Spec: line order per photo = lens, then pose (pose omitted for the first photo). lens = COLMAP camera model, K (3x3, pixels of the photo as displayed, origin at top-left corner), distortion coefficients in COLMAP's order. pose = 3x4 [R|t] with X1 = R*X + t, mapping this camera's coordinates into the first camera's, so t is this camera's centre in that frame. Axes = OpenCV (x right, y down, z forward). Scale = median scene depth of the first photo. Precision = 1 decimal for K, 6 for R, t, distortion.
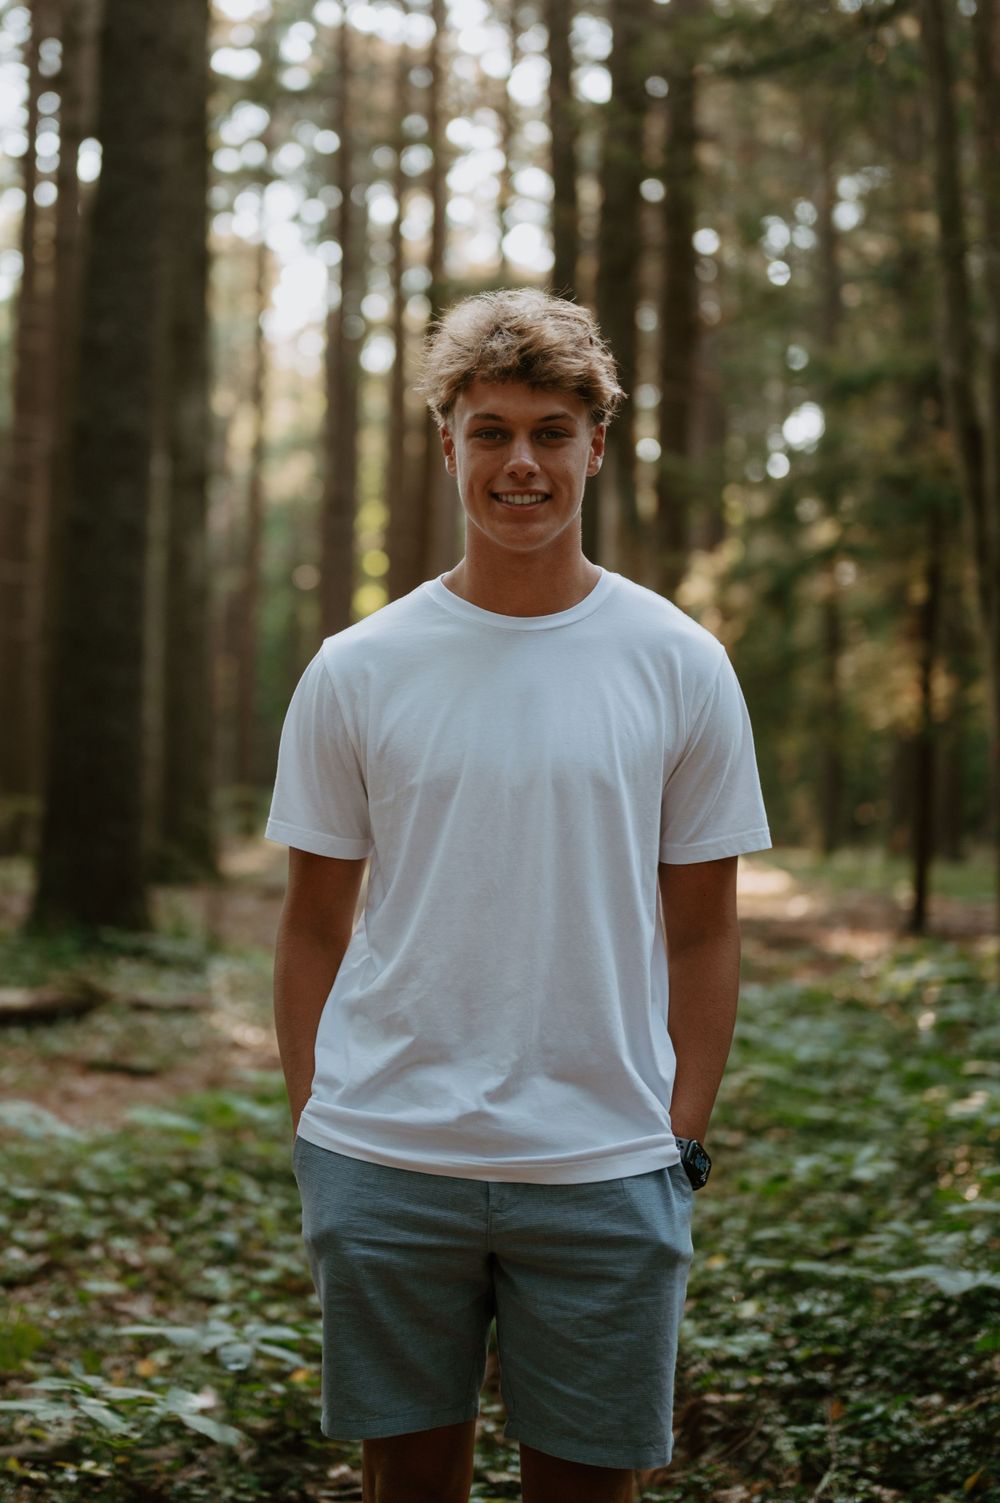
lens RADIAL K [[2157.3, 0, 405.1], [0, 2157.3, 751.5], [0, 0, 1]] dist [0.014047, 0.025848]
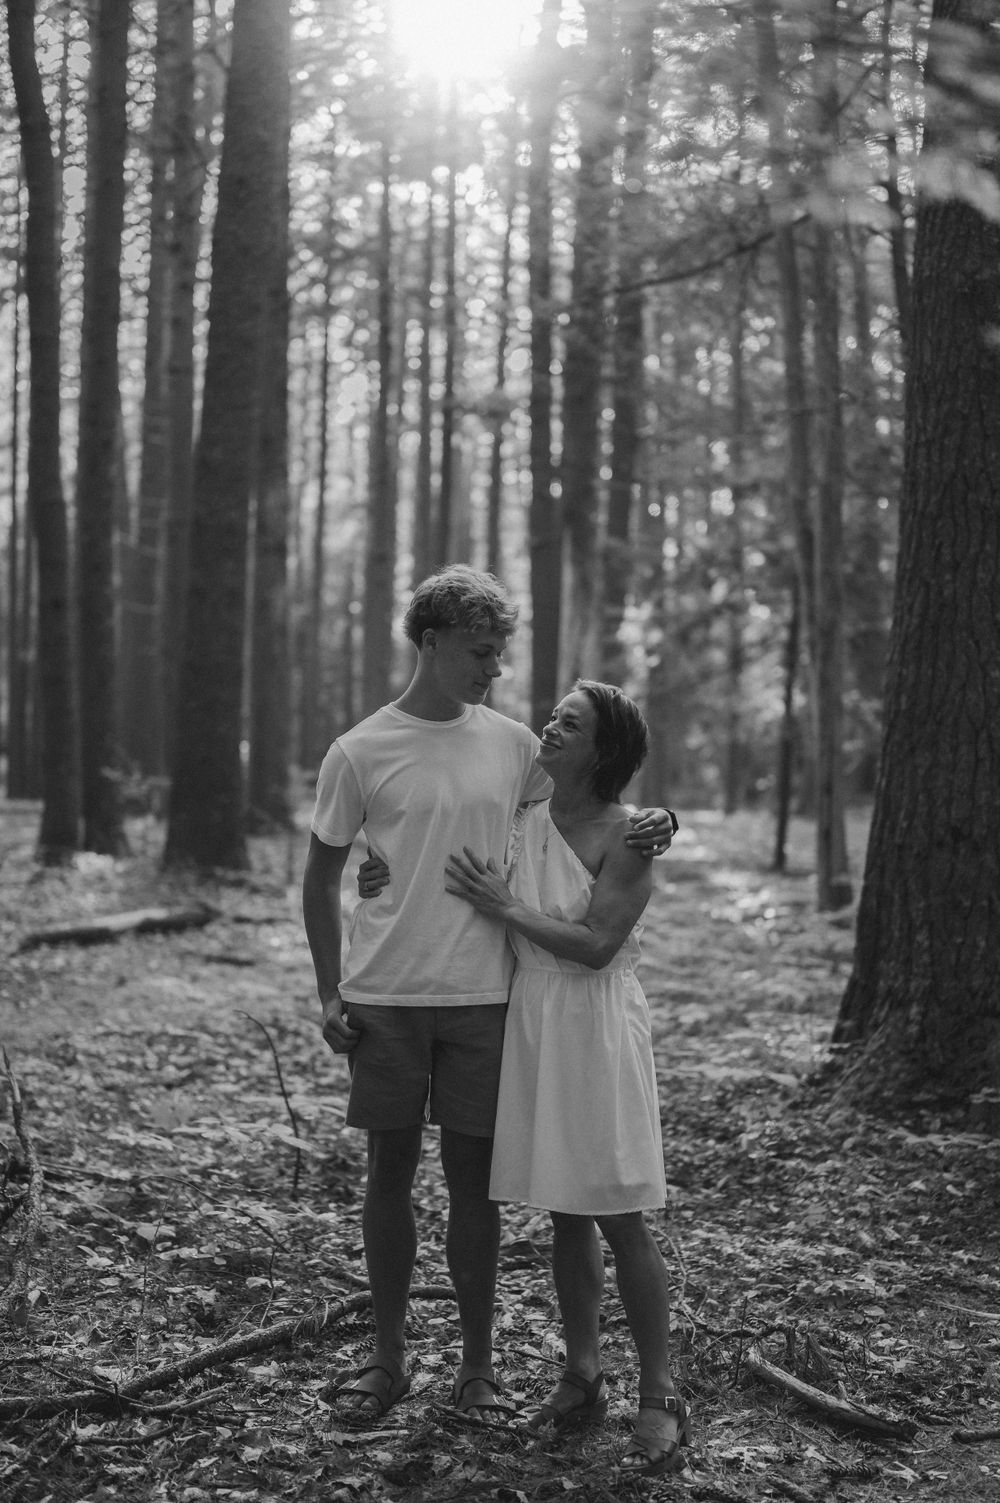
lens RADIAL K [[2130.5, 0, 500.0], [0, 2130.5, 751.5], [0, 0, 1]] dist [0.003907, 0.000415]
pose [[0.999833, 0.004896, 0.017607, 0.029301], [-0.005480, 0.999432, 0.033264, -0.047424], [-0.017434, -0.033355, 0.999291, -0.467763]]
